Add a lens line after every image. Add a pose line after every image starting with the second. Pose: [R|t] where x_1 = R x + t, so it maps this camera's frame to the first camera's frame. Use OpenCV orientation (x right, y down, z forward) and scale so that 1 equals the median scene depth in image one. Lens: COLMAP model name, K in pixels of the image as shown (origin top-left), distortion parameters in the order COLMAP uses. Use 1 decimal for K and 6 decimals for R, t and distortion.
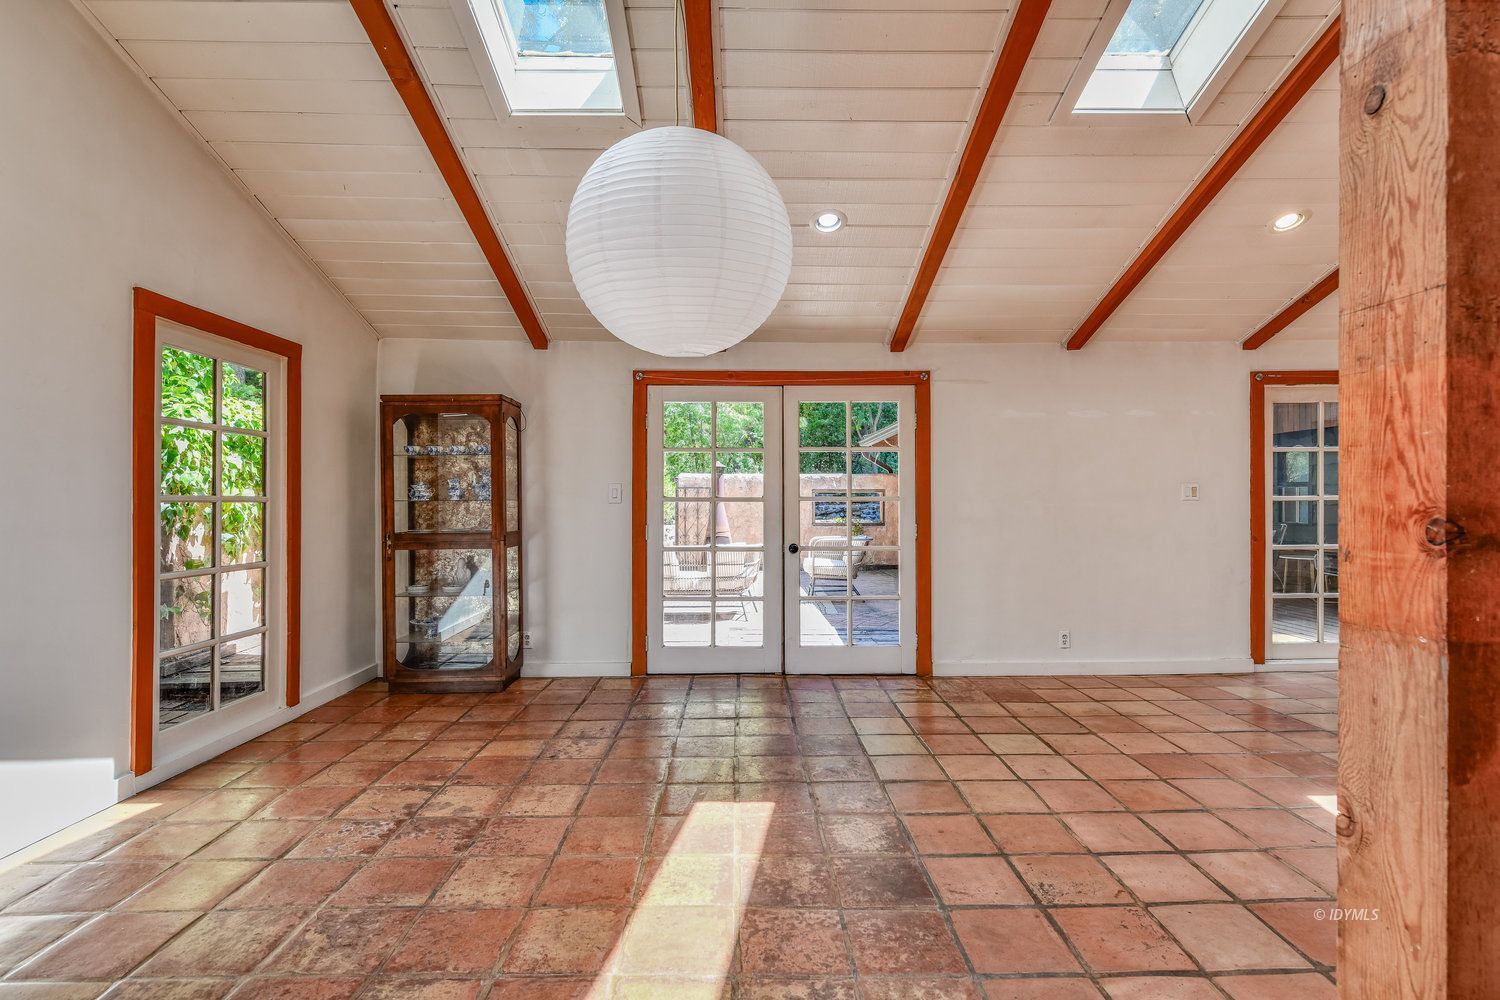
lens RADIAL K [[726.2, 0, 749.7], [0, 726.2, 499.8], [0, 0, 1]] dist [-0.000738, 0.000603]
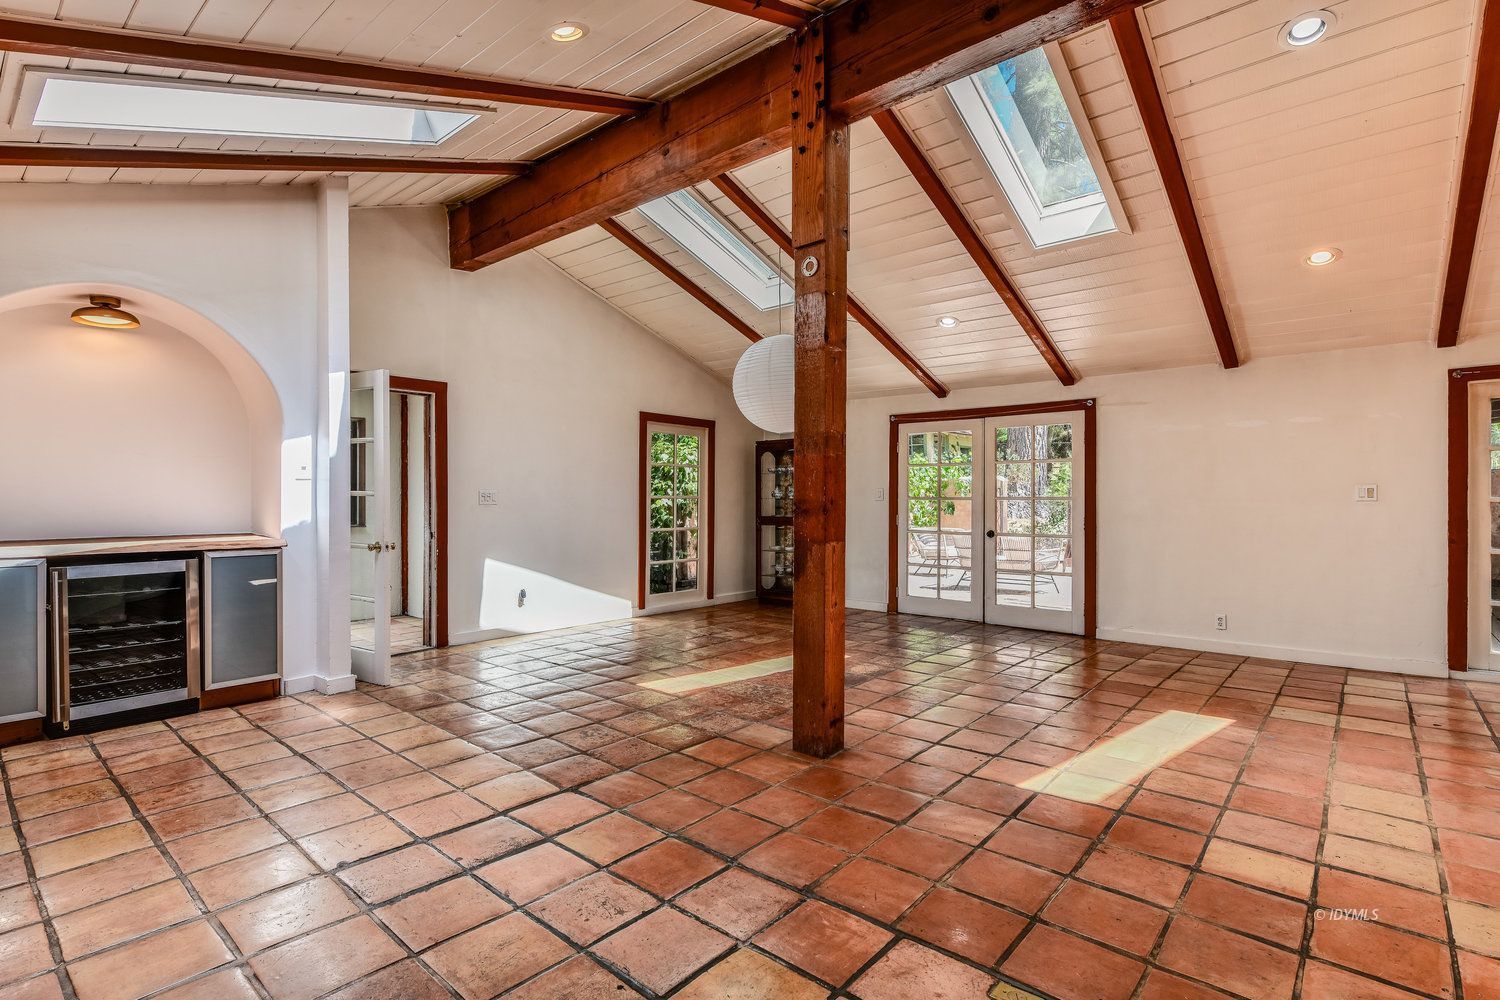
lens RADIAL K [[726.2, 0, 750.0], [0, 726.2, 500.3], [0, 0, 1]] dist [-0.000738, 0.000603]
pose [[0.744555, 0.005868, -0.667535, 0.652345], [-0.006598, 0.999977, 0.001431, 0.003831], [0.667528, 0.003338, 0.744577, -0.353350]]
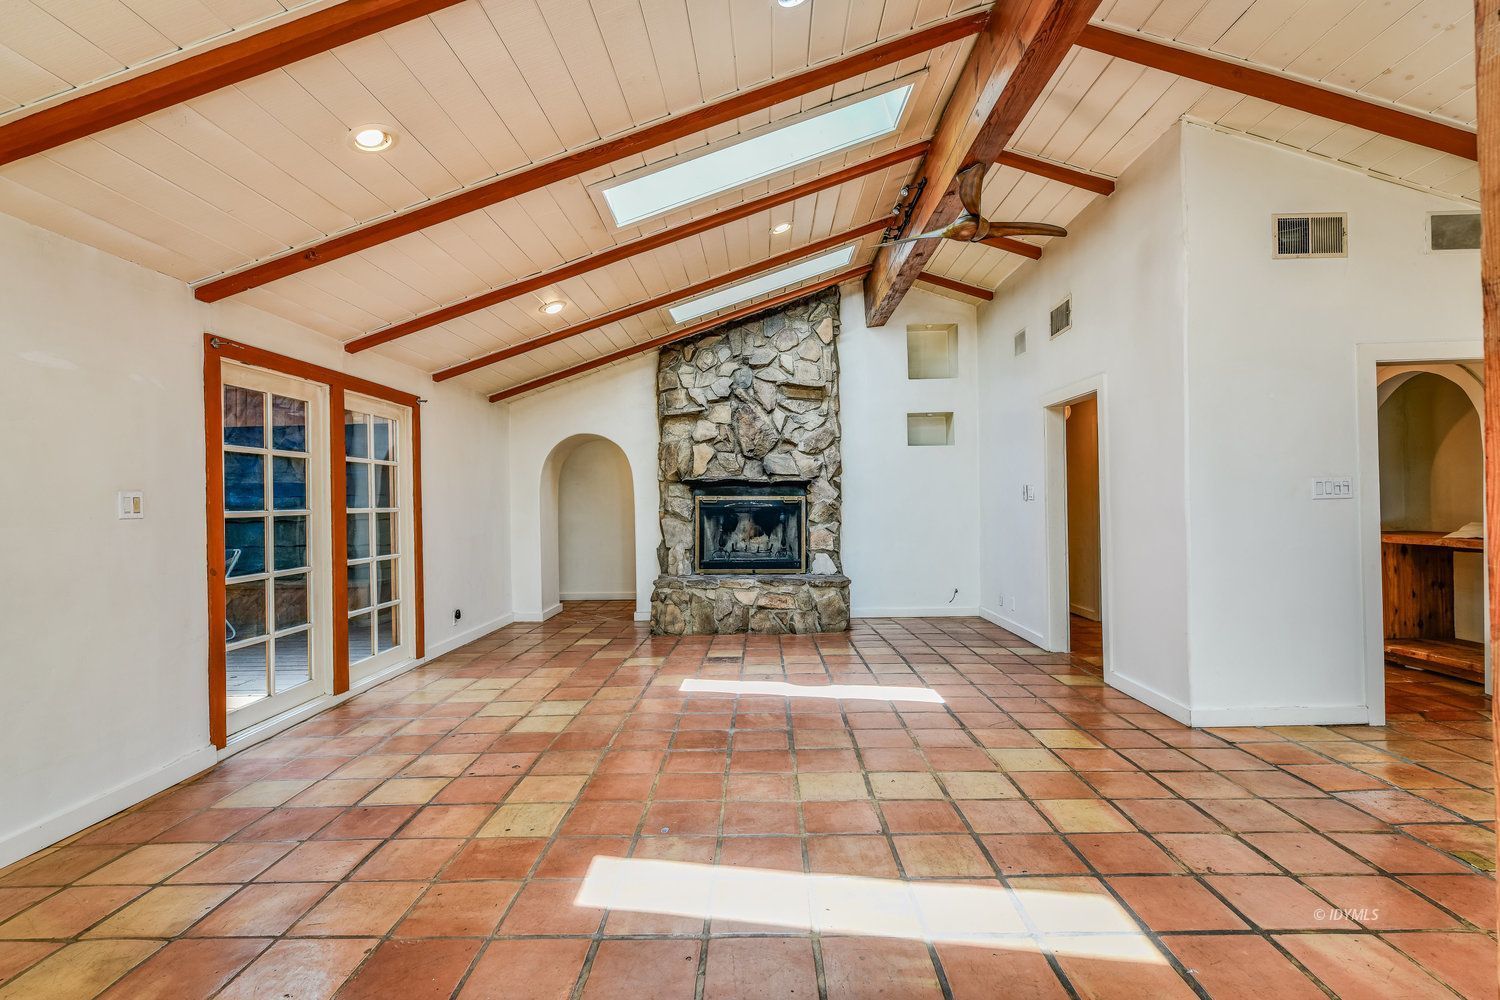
lens RADIAL K [[726.2, 0, 744.3], [0, 726.2, 502.0], [0, 0, 1]] dist [-0.000738, 0.000603]
pose [[0.032542, 0.003549, 0.999464, 0.010592], [0.019330, 0.999804, -0.004180, -0.001258], [-0.999283, 0.019456, 0.032467, 0.468927]]
